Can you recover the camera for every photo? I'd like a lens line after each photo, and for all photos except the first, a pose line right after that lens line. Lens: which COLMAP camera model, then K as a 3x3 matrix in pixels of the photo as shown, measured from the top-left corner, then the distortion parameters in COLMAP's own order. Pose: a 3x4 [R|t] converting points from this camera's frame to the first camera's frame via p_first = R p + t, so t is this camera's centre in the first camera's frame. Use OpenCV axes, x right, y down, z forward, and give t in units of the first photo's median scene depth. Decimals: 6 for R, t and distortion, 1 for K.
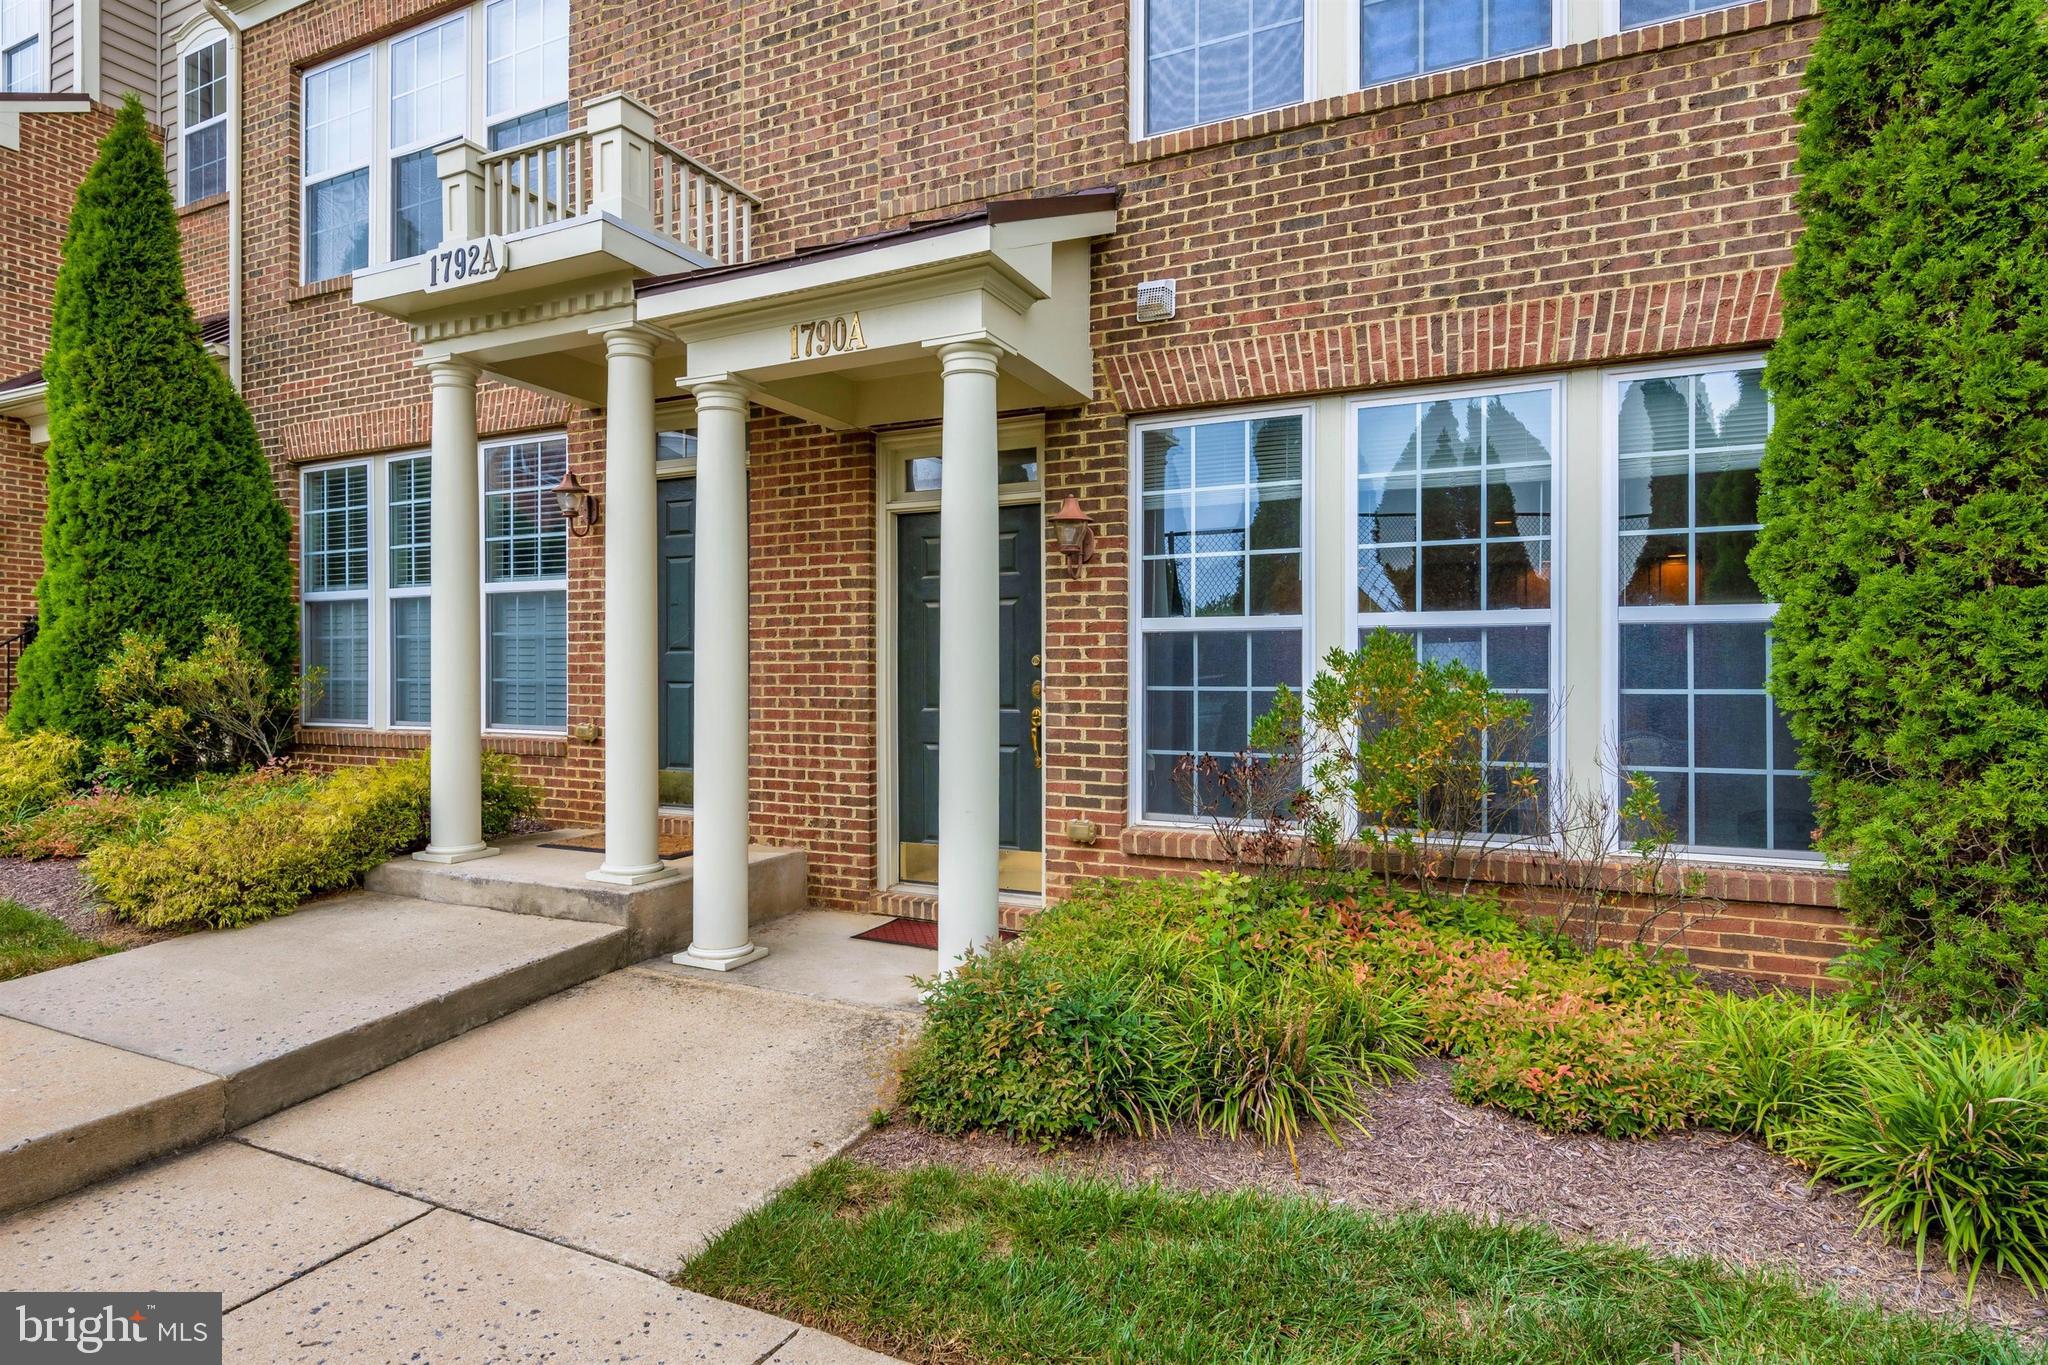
lens RADIAL K [[943.6, 0, 1026.9], [0, 943.6, 667.6], [0, 0, 1]] dist [0.001125, -0.000500]
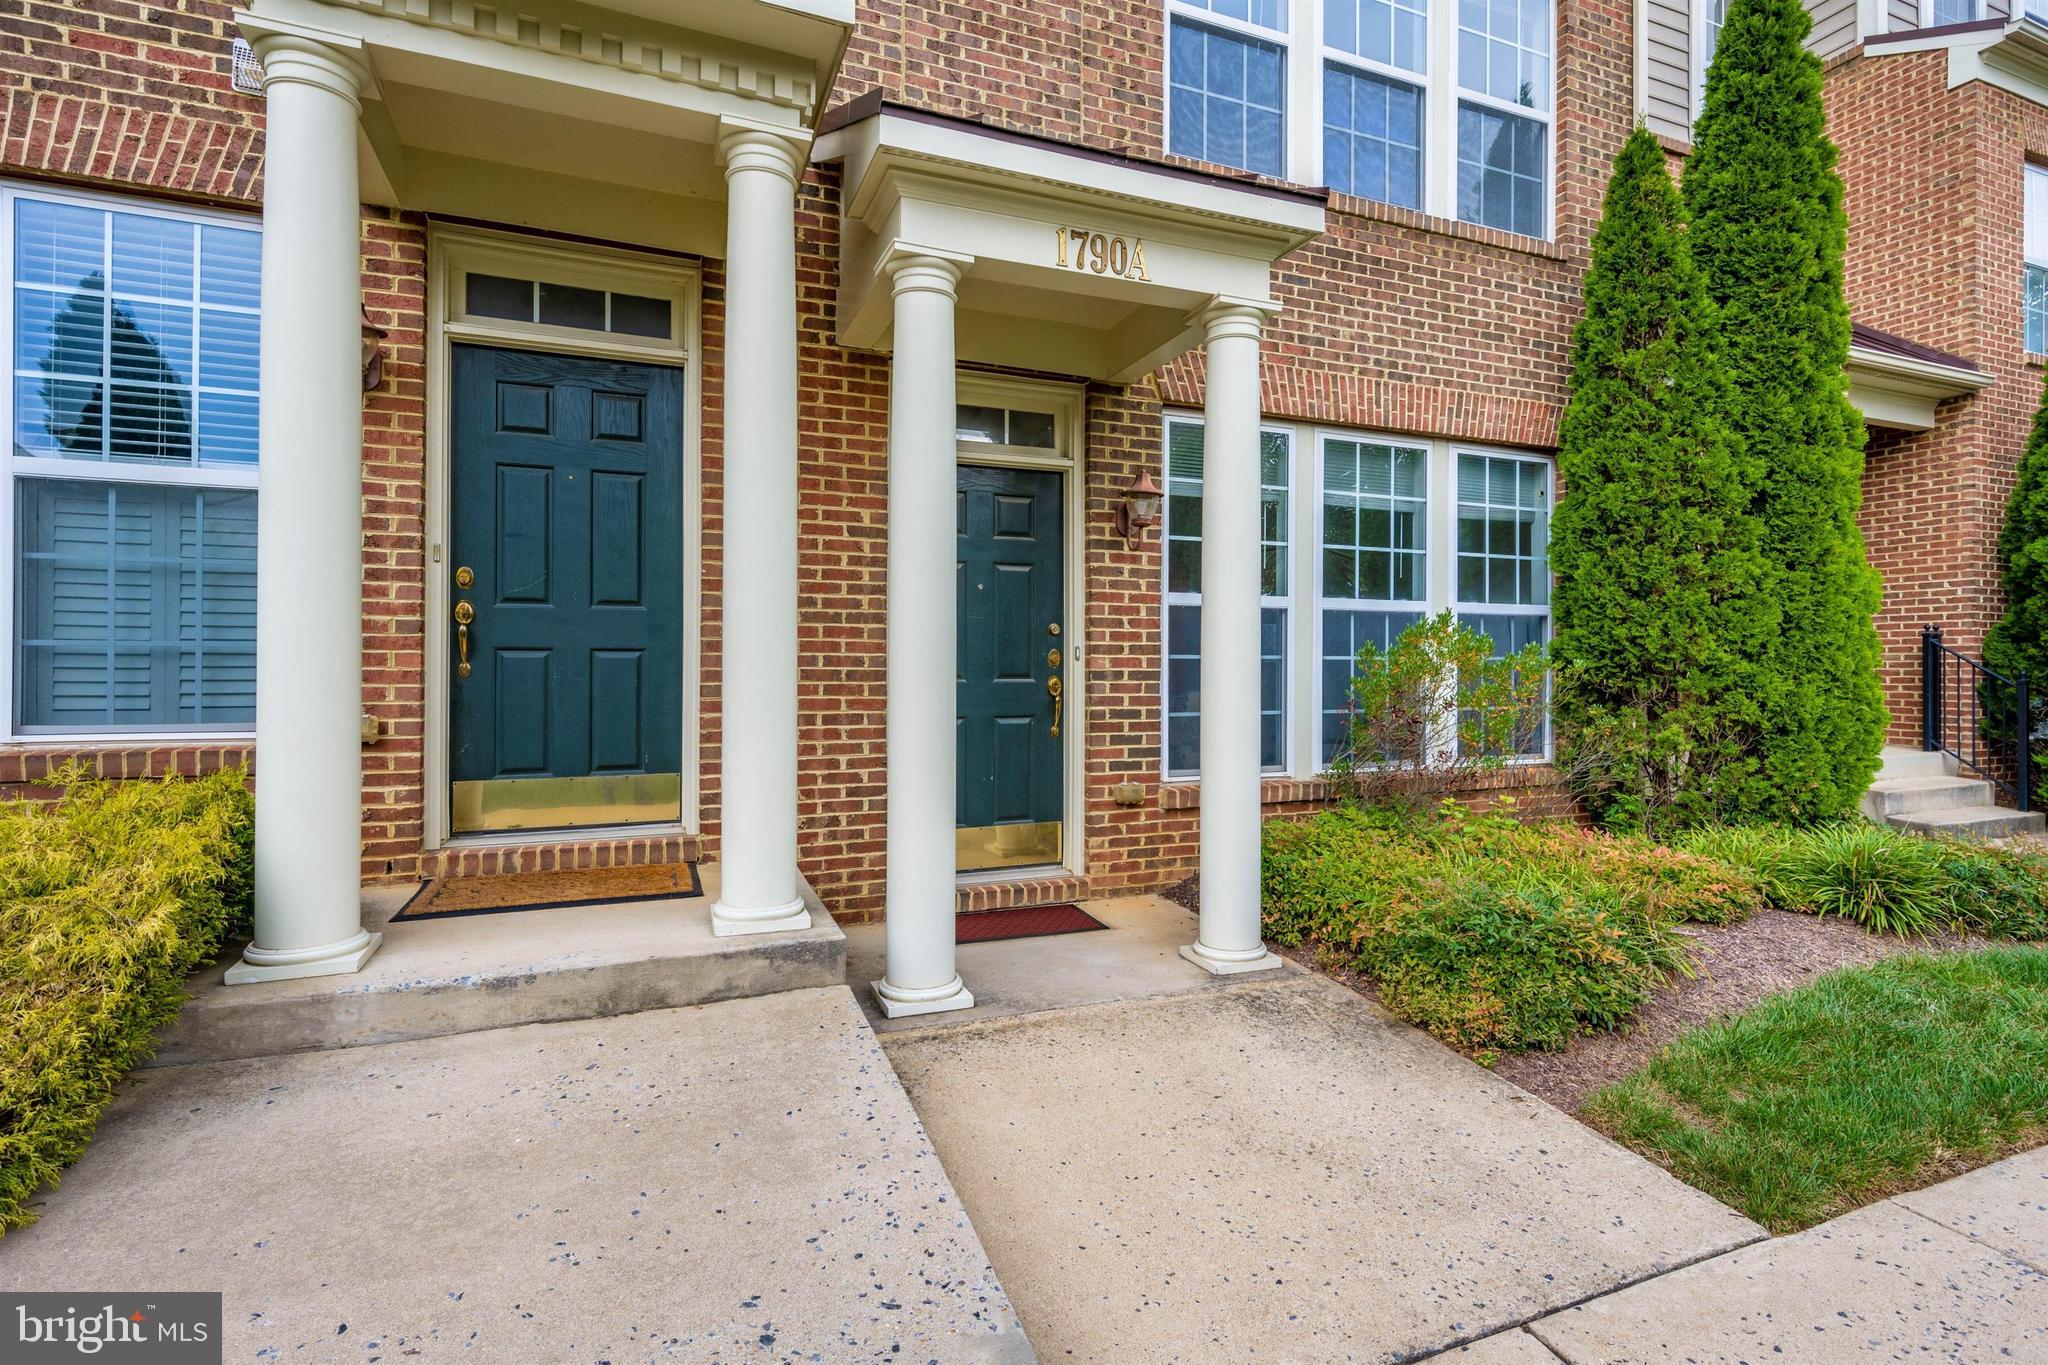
lens RADIAL K [[874.0, 0, 997.3], [0, 874.0, 652.6], [0, 0, 1]] dist [0.001560, -0.000566]
pose [[0.732921, 0.009435, 0.680248, -0.766595], [-0.007713, 0.999955, -0.005559, 0.026376], [-0.680270, -0.001172, 0.732961, 0.425110]]
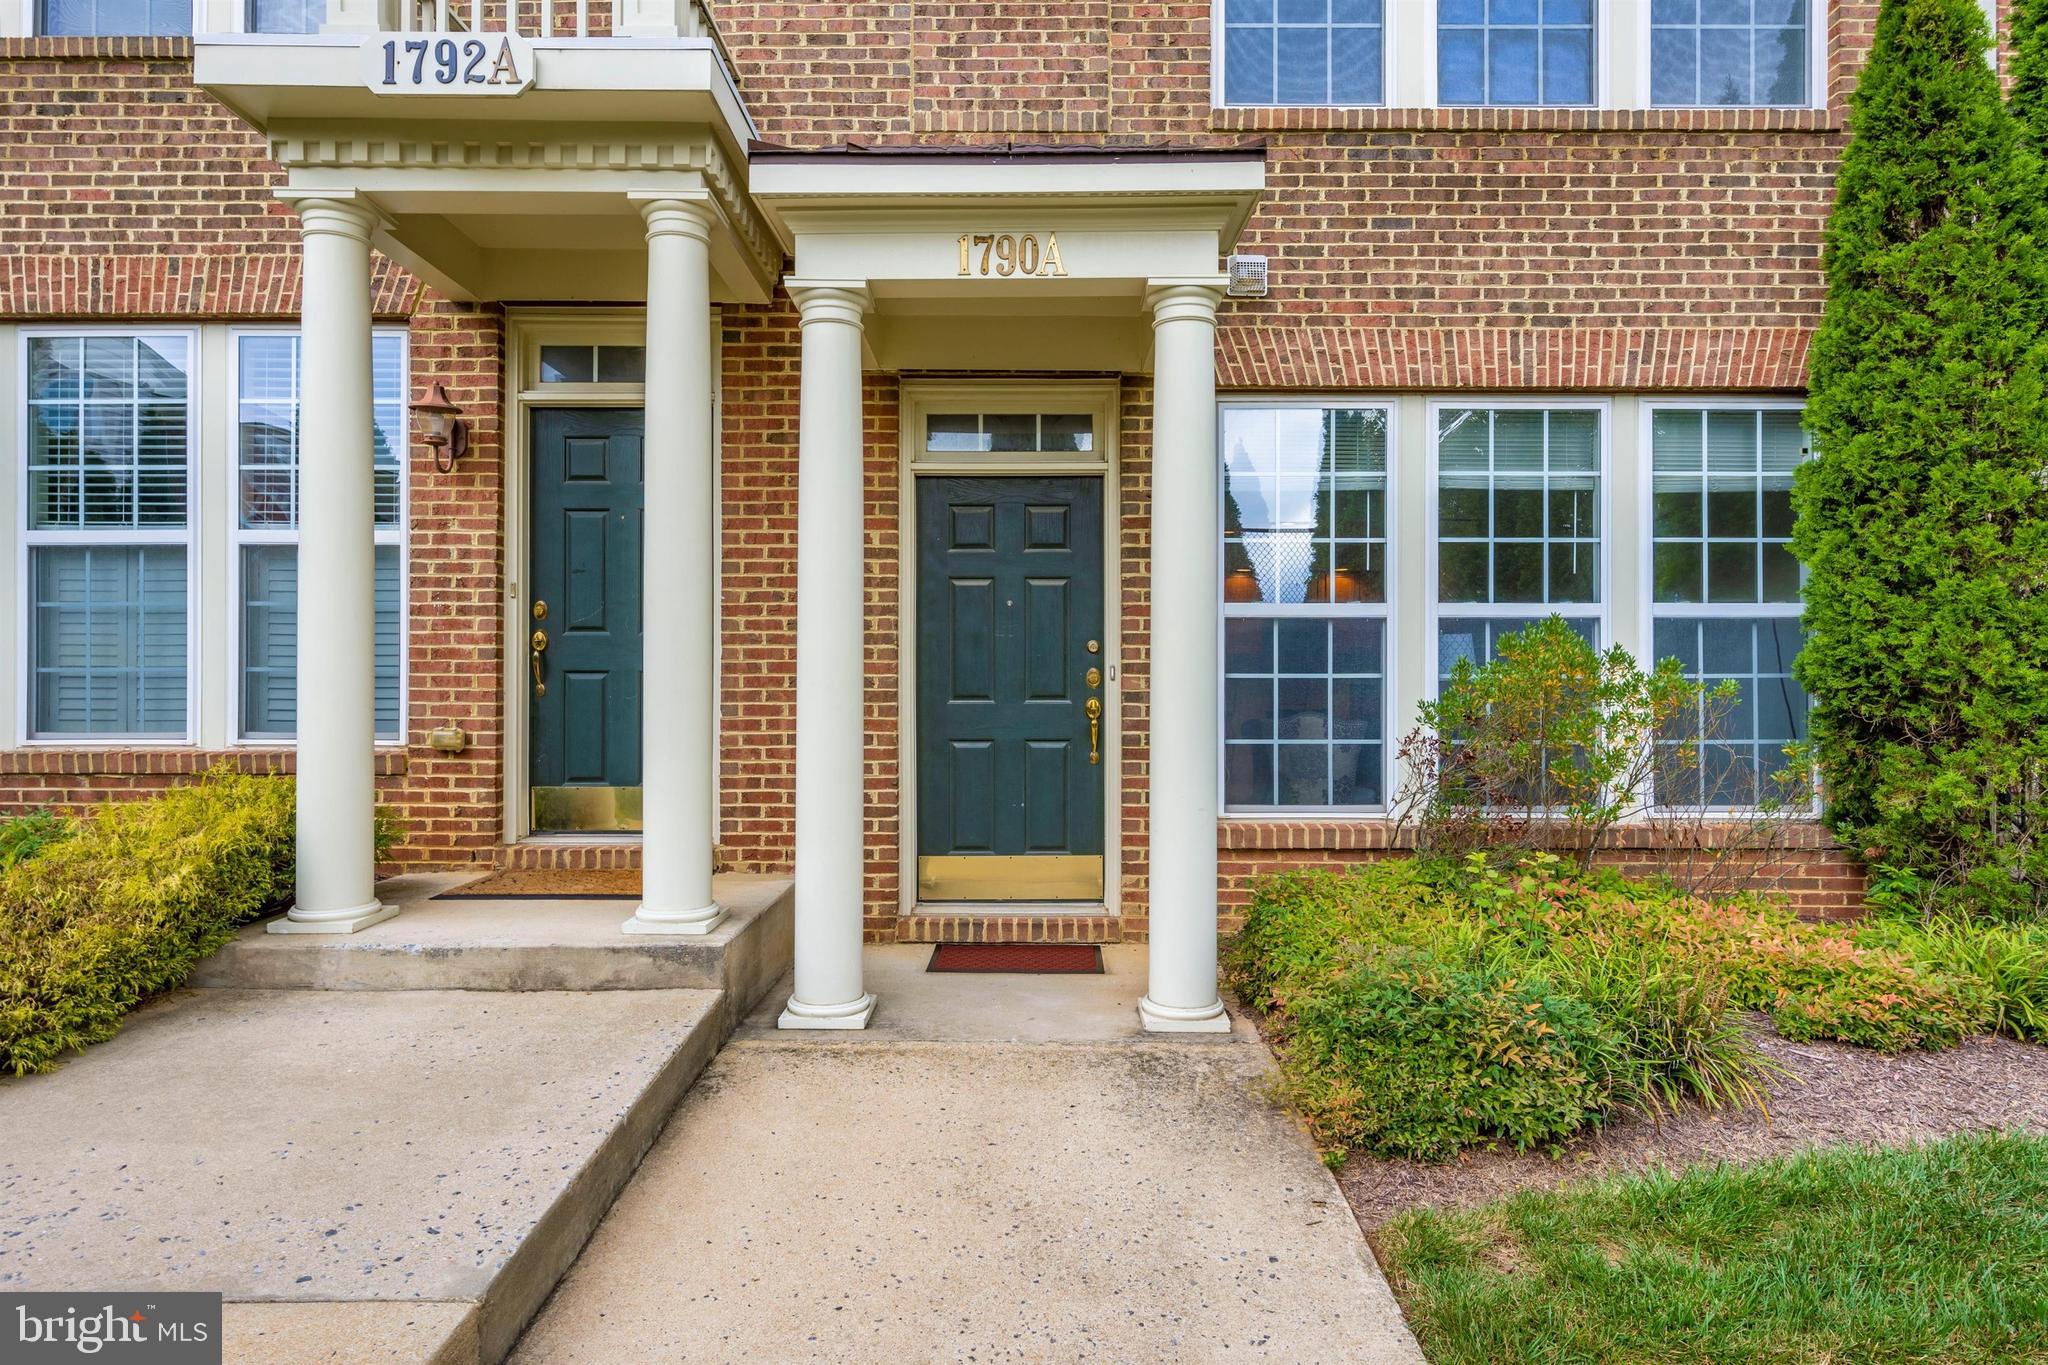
lens RADIAL K [[972.7, 0, 1015.3], [0, 972.7, 661.7], [0, 0, 1]] dist [0.001510, -0.000228]
pose [[0.921354, 0.005791, 0.388682, -0.496254], [-0.003079, 0.999966, -0.007599, 0.017059], [-0.388713, 0.005805, 0.921341, 0.183206]]
